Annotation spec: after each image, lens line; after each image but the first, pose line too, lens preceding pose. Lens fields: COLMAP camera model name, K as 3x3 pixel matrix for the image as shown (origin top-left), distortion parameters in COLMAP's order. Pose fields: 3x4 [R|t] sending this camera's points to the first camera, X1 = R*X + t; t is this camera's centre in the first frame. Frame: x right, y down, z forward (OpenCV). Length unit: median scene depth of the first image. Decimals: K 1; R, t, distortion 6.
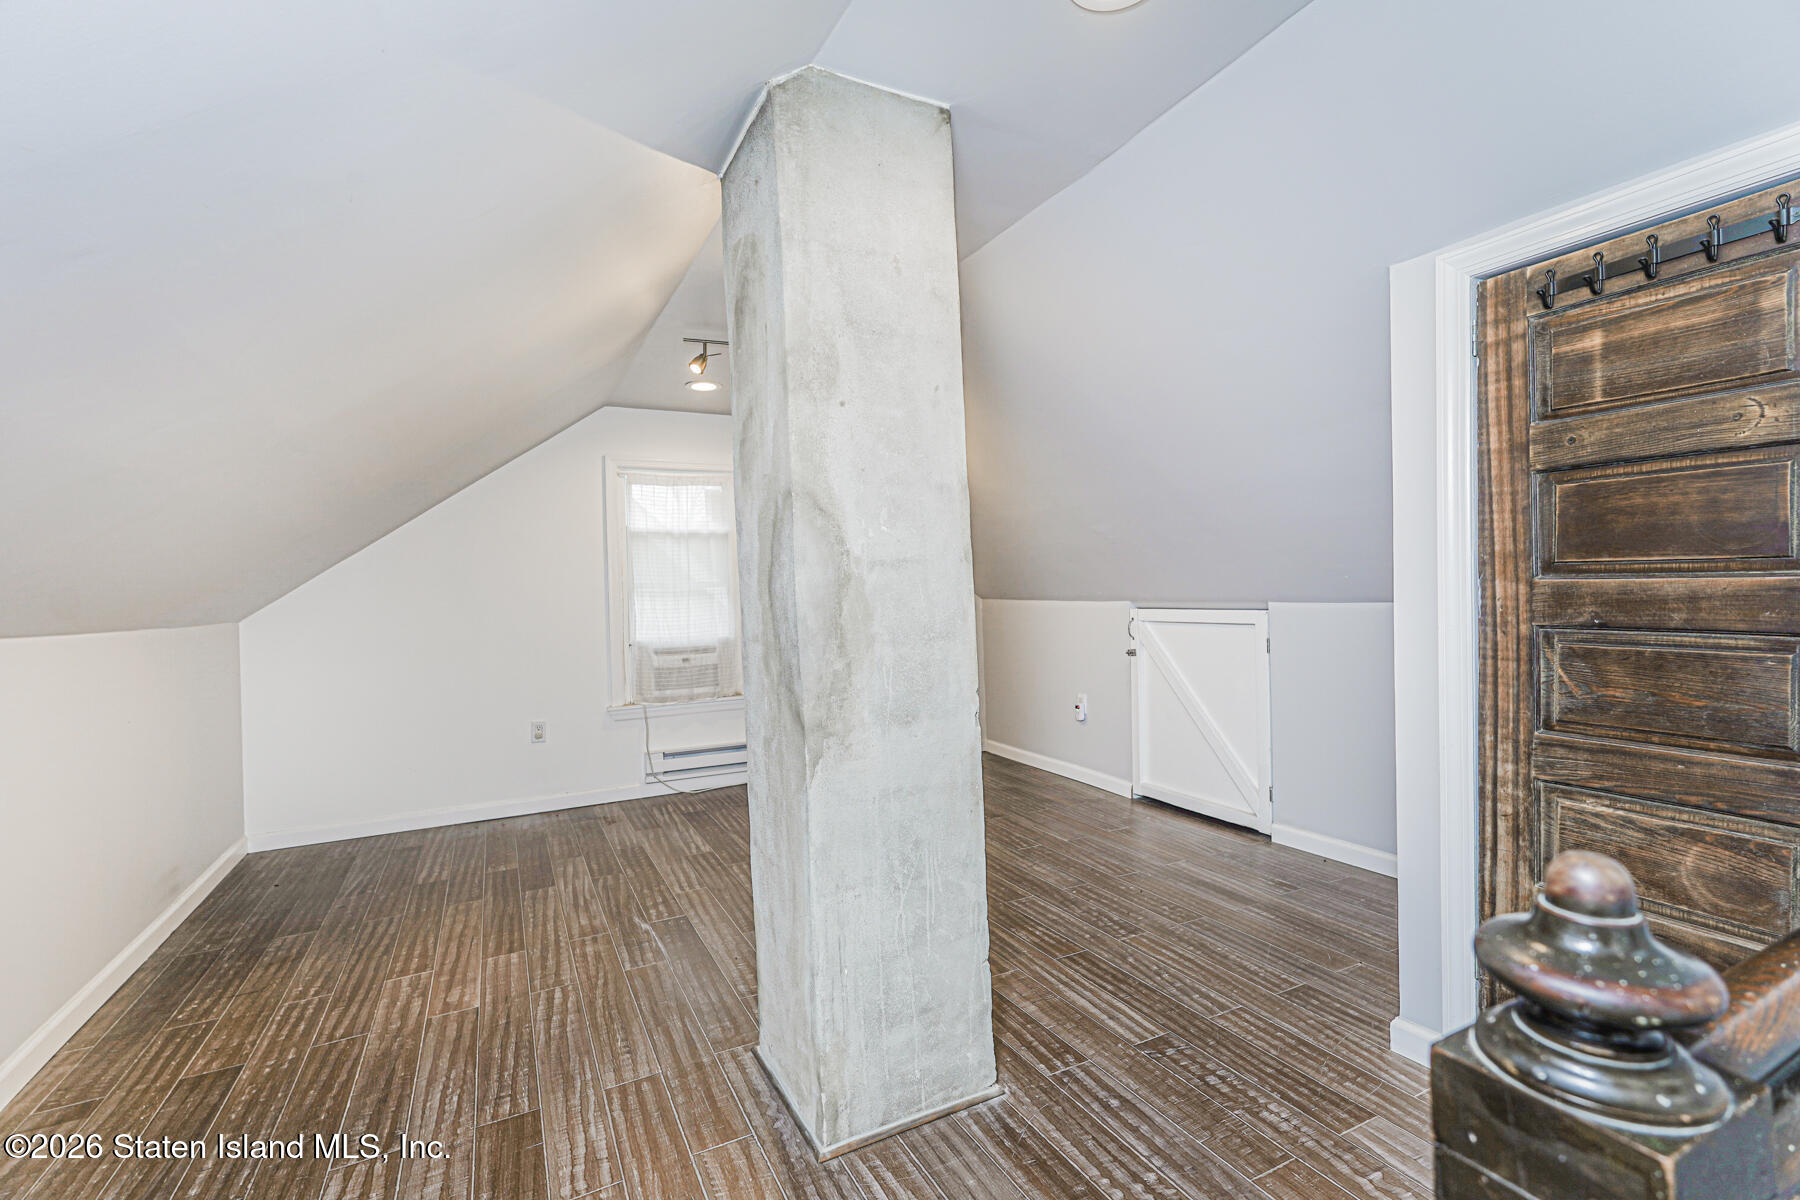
lens RADIAL K [[791.2, 0, 901.2], [0, 791.2, 599.9], [0, 0, 1]] dist [-0.011778, 0.004136]
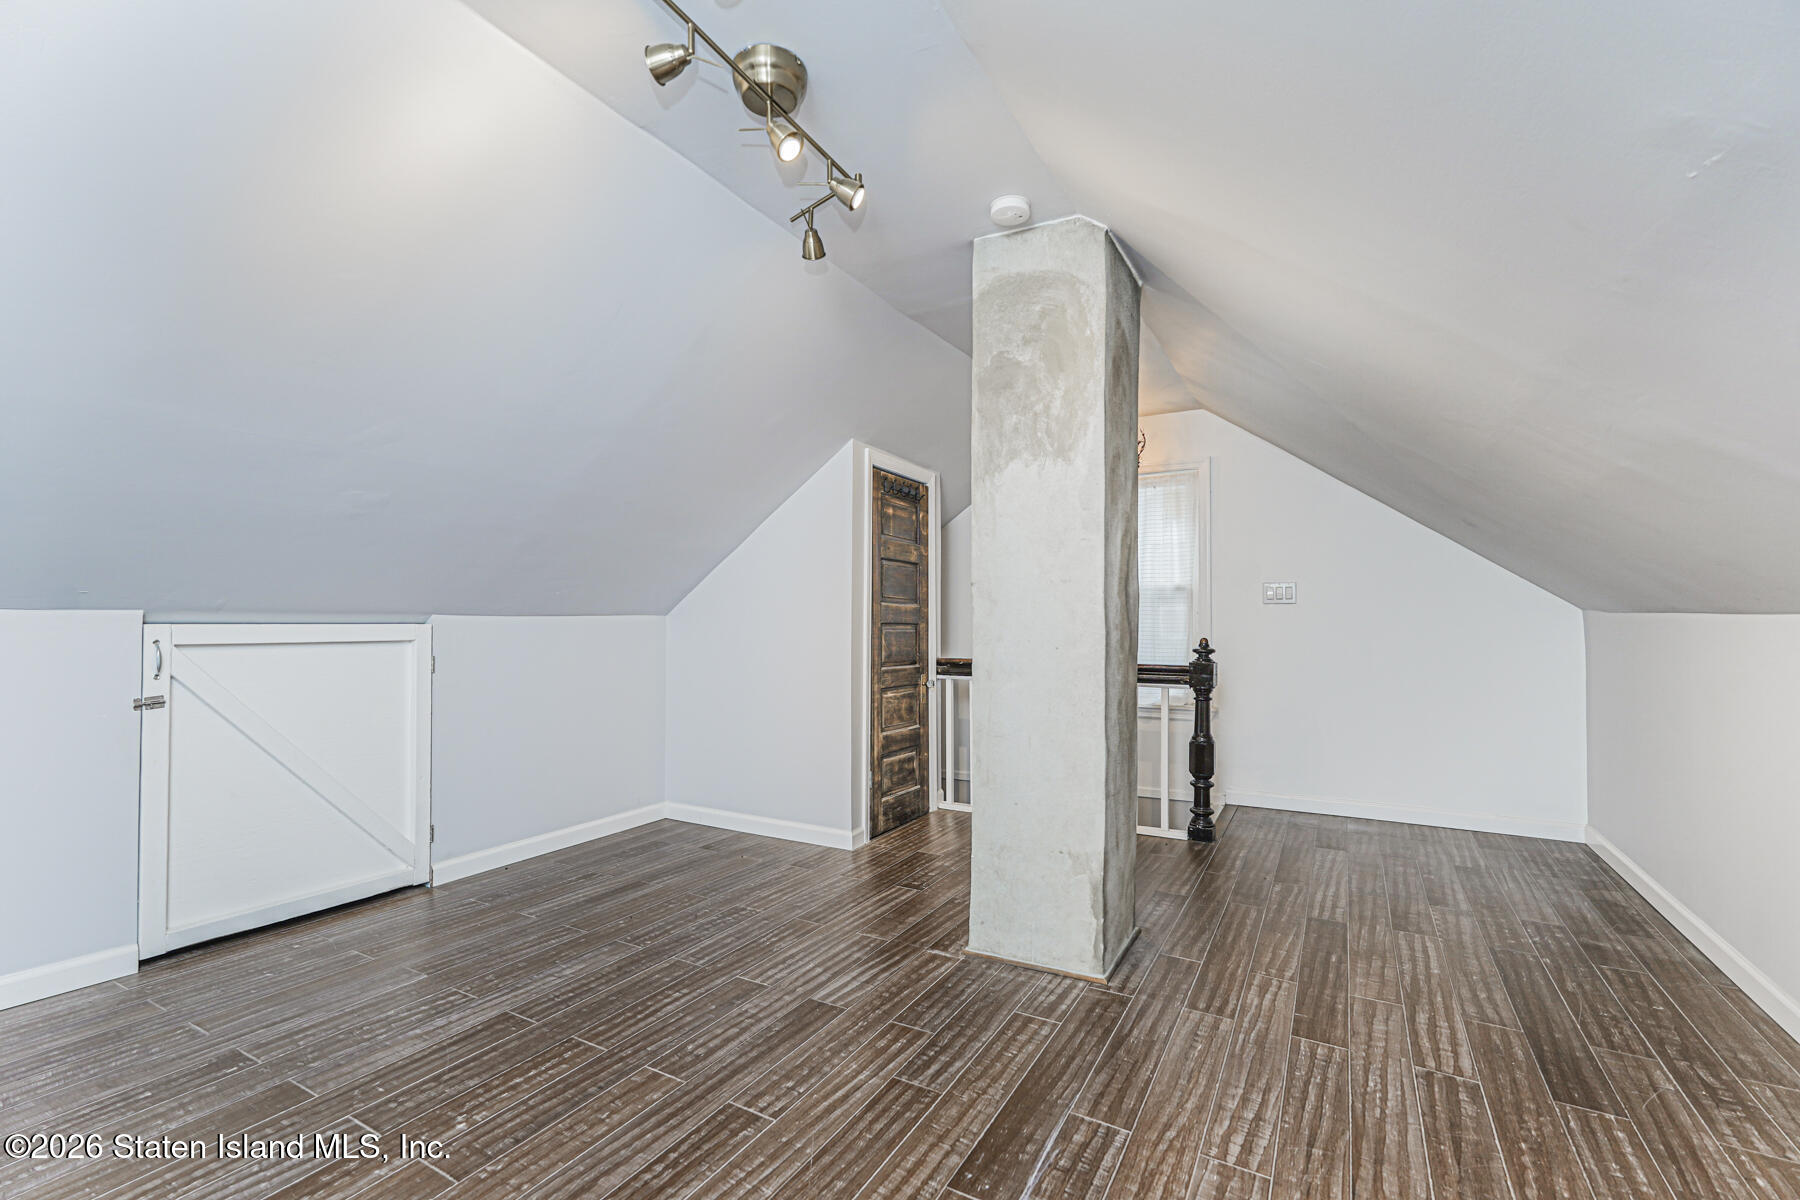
lens RADIAL K [[791.2, 0, 898.4], [0, 791.2, 609.9], [0, 0, 1]] dist [-0.011778, 0.004136]
pose [[-0.548007, 0.030939, 0.835901, -1.003311], [0.011292, 0.999498, -0.029592, 0.053060], [-0.836397, -0.006778, -0.548082, 1.886648]]
